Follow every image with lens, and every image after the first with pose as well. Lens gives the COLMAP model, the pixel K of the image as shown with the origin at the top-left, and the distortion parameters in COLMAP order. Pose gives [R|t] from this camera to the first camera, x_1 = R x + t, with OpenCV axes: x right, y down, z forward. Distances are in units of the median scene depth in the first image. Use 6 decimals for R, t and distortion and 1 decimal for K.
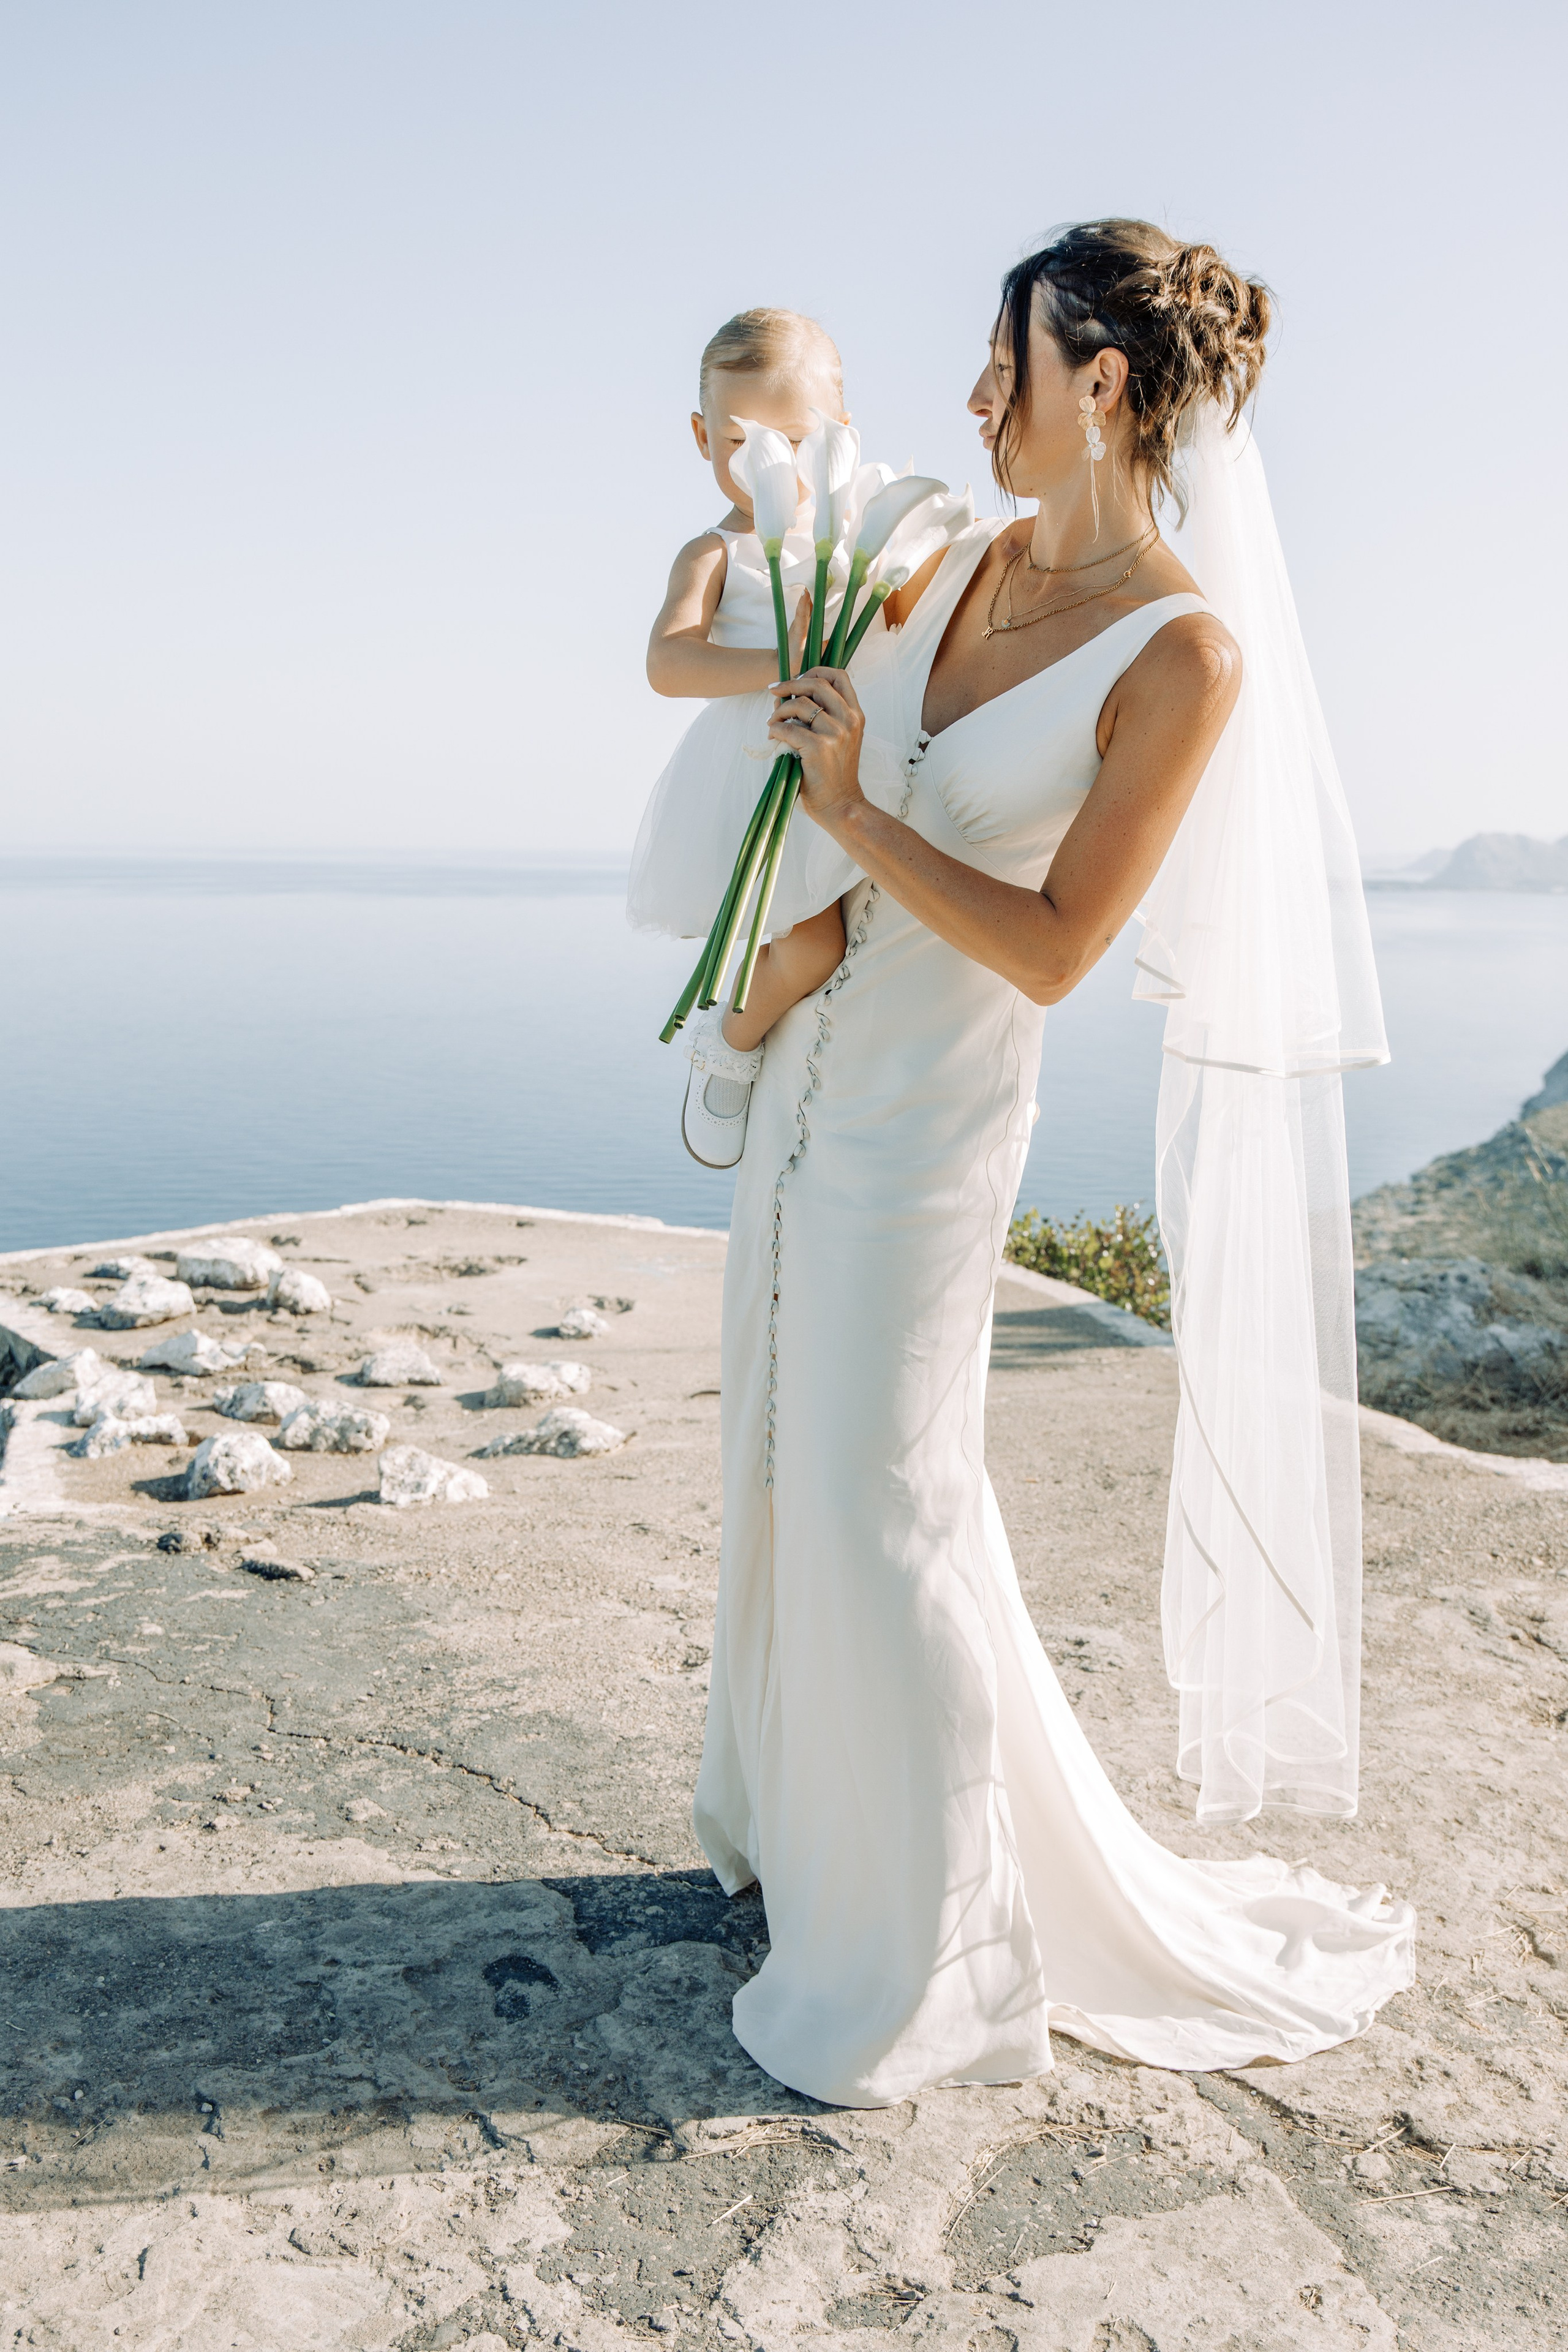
lens RADIAL K [[2334.9, 0, 766.3], [0, 2334.9, 1175.9], [0, 0, 1]] dist [-0.027265, 0.000000]
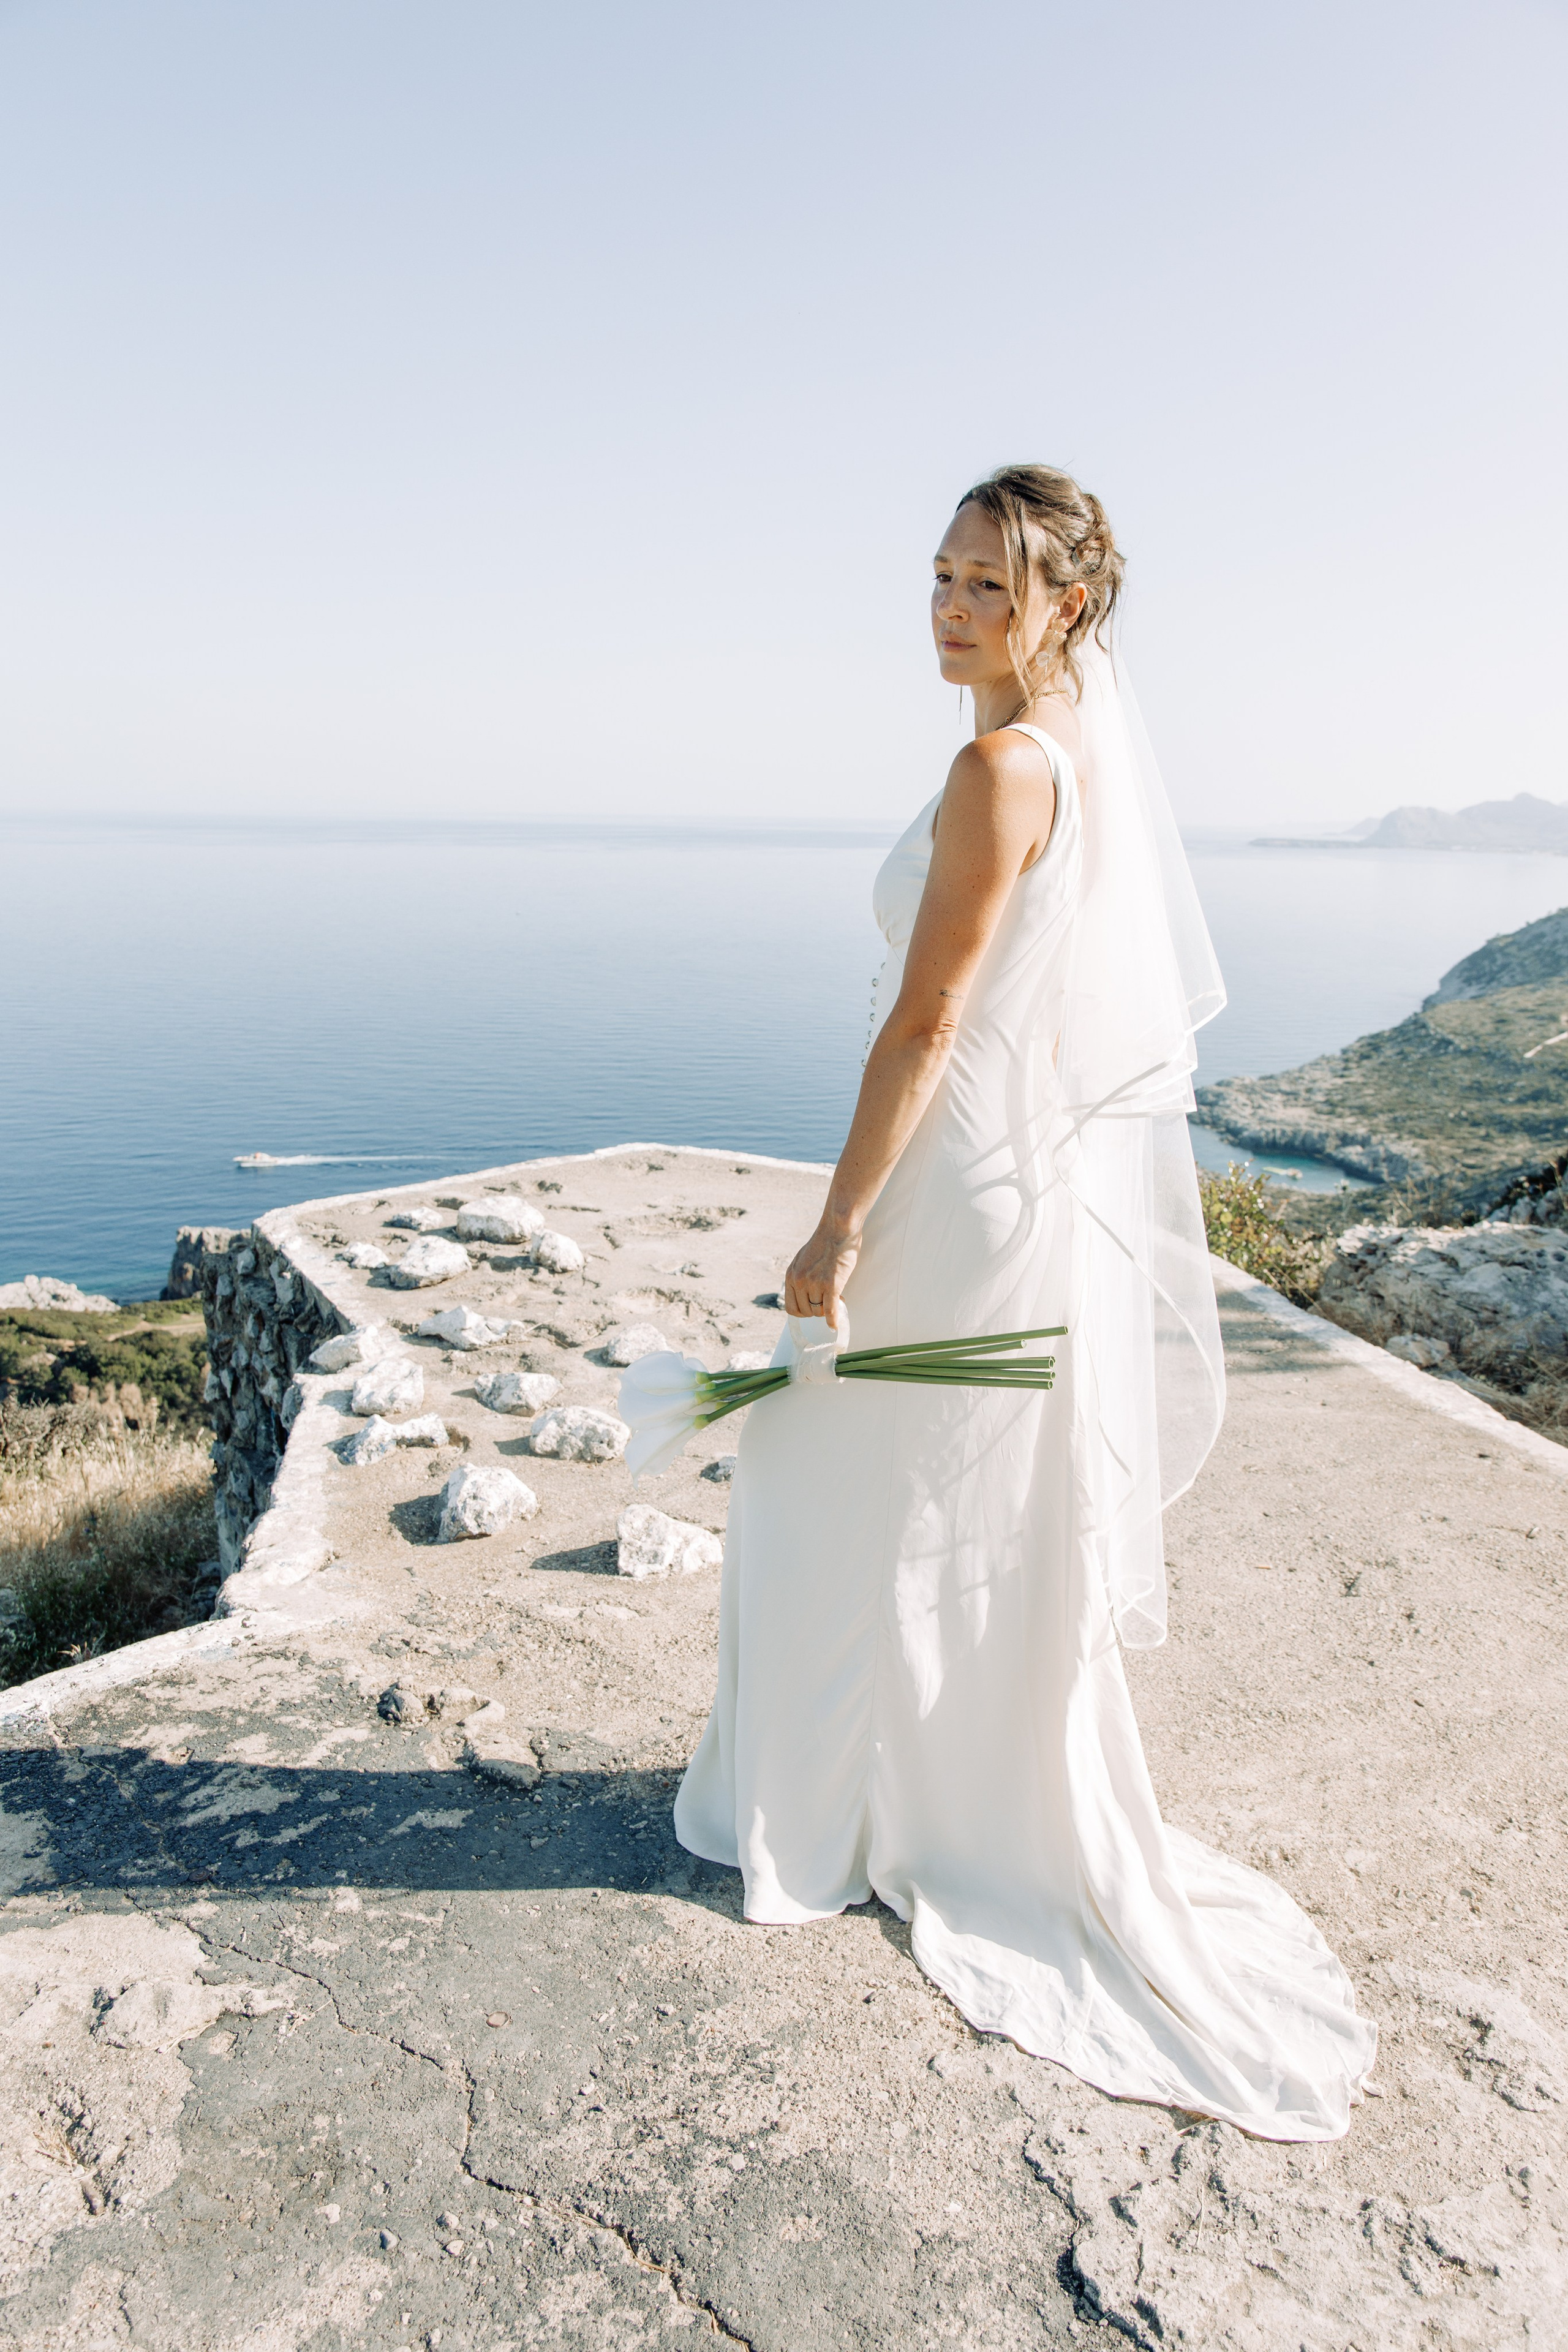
lens RADIAL K [[1487.1, 0, 775.9], [0, 1487.1, 1160.4], [0, 0, 1]] dist [-0.002870, -0.002250]
pose [[0.997545, 0.018628, -0.067507, -0.075216], [-0.012113, 0.995340, 0.095663, -0.137073], [0.068974, -0.094611, 0.993122, 0.503223]]
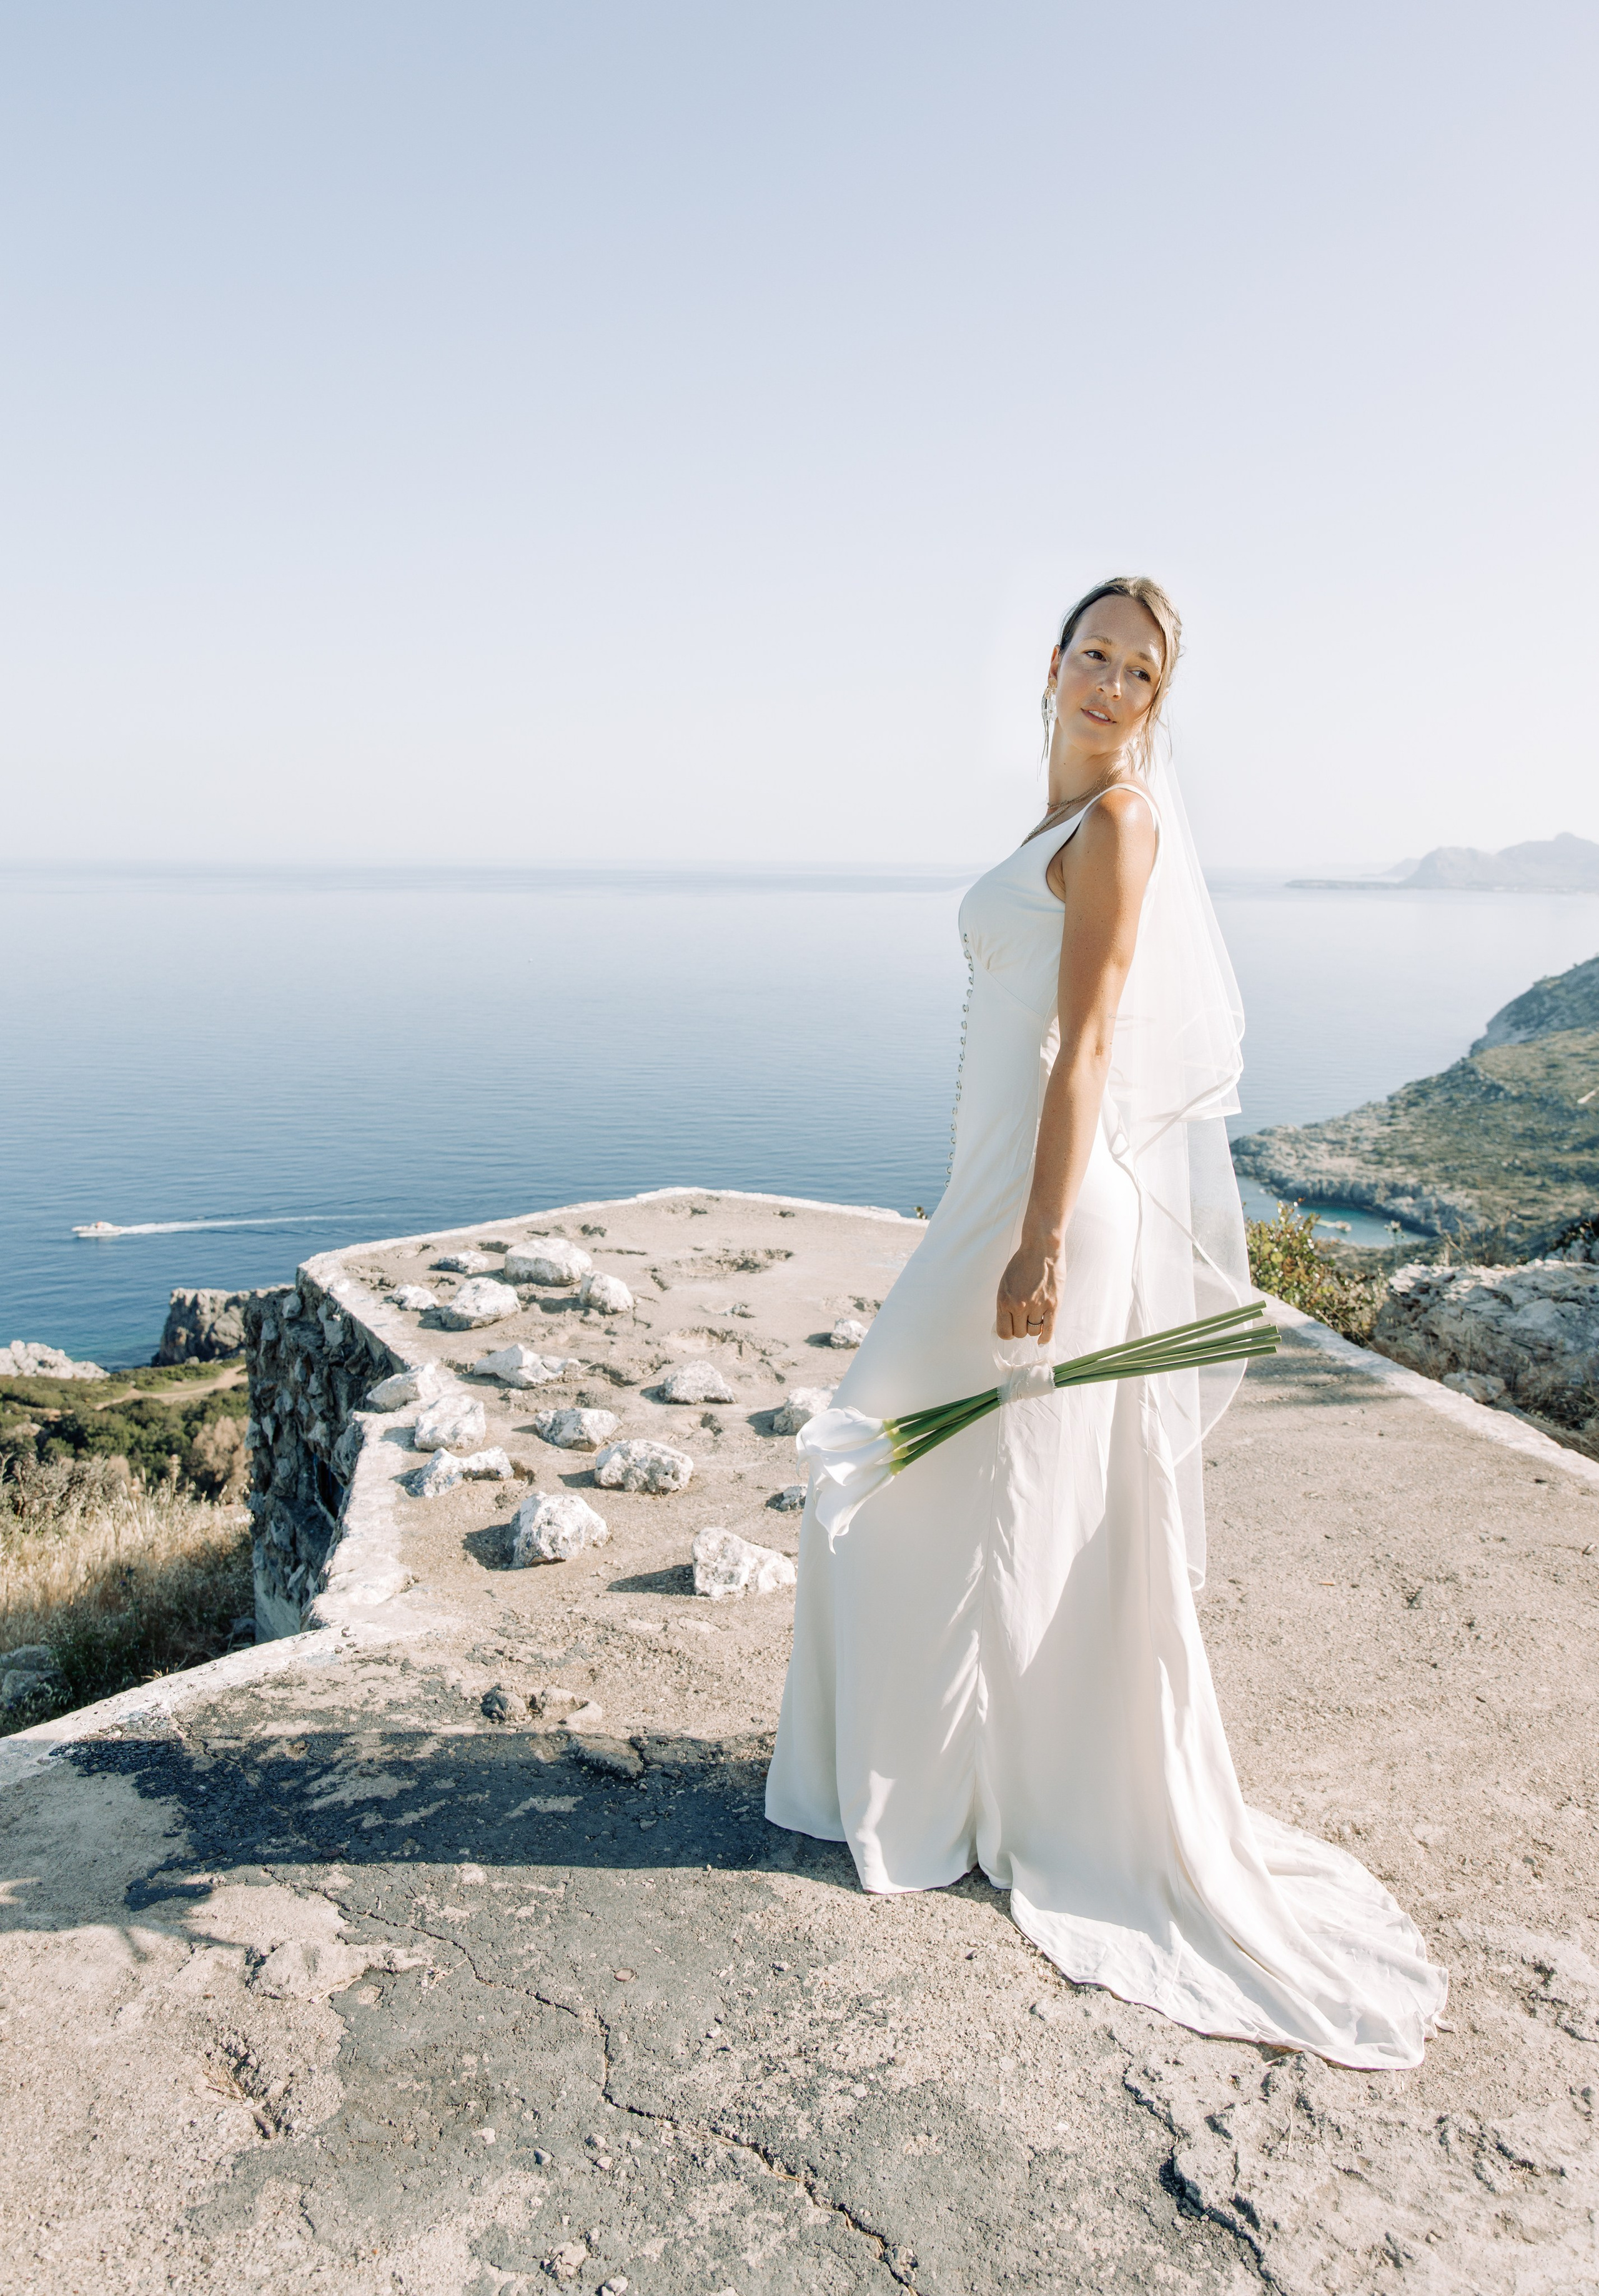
lens RADIAL K [[1571.4, 0, 784.5], [0, 1571.4, 1096.9], [0, 0, 1]] dist [-0.020782, 0.008043]
pose [[0.997242, 0.007931, -0.073794, -0.101412], [-0.006610, 0.999814, 0.018122, -0.126222], [0.073924, -0.017584, 0.997109, 0.412671]]
